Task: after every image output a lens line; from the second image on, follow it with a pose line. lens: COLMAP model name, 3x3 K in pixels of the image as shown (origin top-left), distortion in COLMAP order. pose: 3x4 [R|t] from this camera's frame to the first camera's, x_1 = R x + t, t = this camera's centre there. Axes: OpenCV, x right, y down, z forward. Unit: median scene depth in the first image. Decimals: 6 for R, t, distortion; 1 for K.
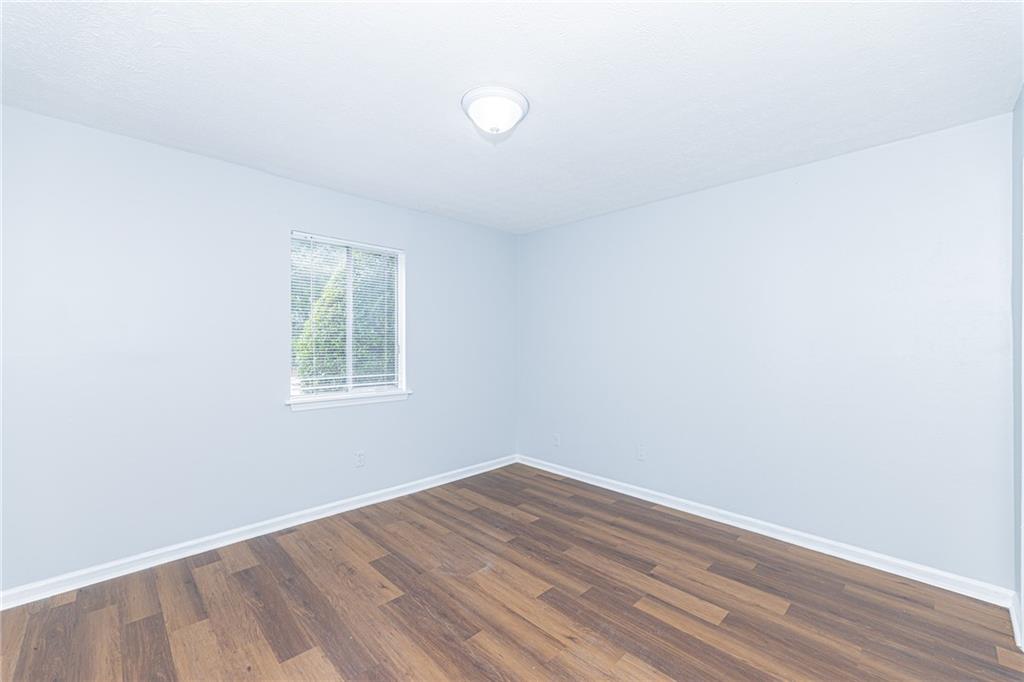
lens RADIAL K [[408.0, 0, 516.7], [0, 408.0, 339.6], [0, 0, 1]] dist [0.003674, 0.000169]
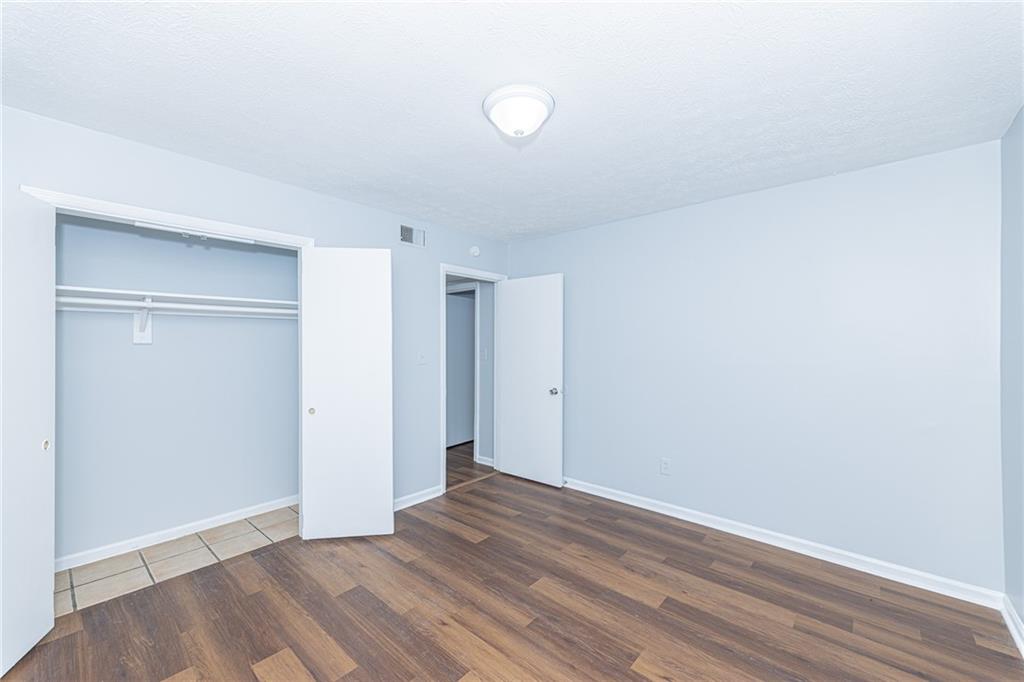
lens RADIAL K [[408.0, 0, 516.7], [0, 408.0, 339.6], [0, 0, 1]] dist [0.003674, 0.000169]
pose [[-0.997282, -0.004951, -0.073515, 0.019250], [-0.003958, 0.999899, -0.013640, -0.028849], [0.073575, -0.013312, -0.997201, 2.021567]]
